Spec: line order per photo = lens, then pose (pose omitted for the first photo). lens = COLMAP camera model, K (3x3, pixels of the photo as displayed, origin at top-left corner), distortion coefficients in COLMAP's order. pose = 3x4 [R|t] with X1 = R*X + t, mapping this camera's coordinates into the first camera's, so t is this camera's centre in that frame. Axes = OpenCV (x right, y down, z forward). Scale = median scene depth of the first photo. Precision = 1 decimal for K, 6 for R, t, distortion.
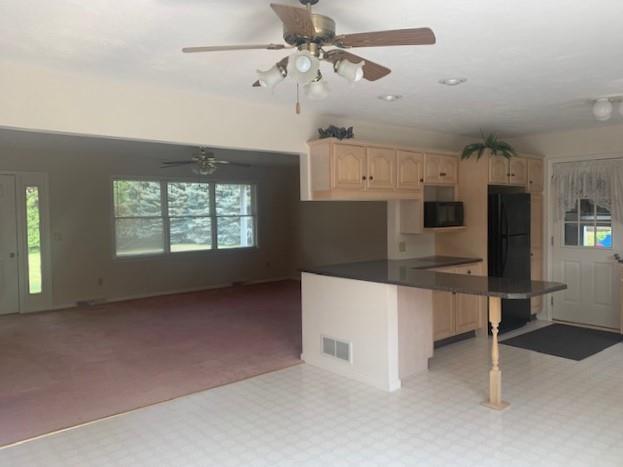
lens RADIAL K [[483.9, 0, 316.5], [0, 483.9, 222.6], [0, 0, 1]] dist [0.023163, -0.030524]
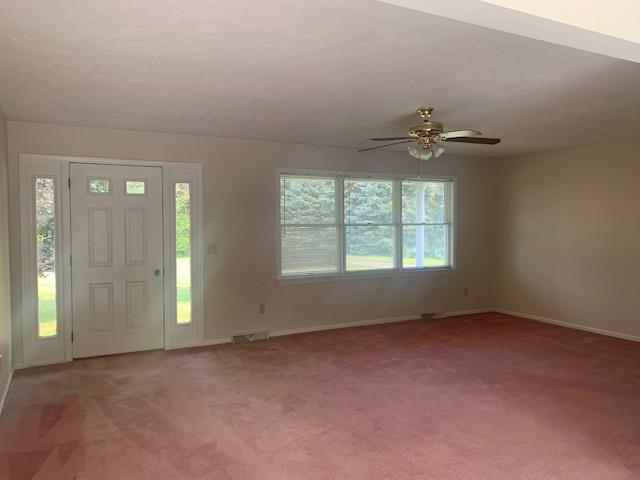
lens RADIAL K [[497.1, 0, 319.7], [0, 497.1, 233.3], [0, 0, 1]] dist [0.023163, -0.030524]
pose [[0.967561, 0.017563, -0.252025, -0.216595], [-0.016704, 0.999845, 0.005548, -0.002123], [0.252084, -0.001158, 0.967705, 0.362855]]
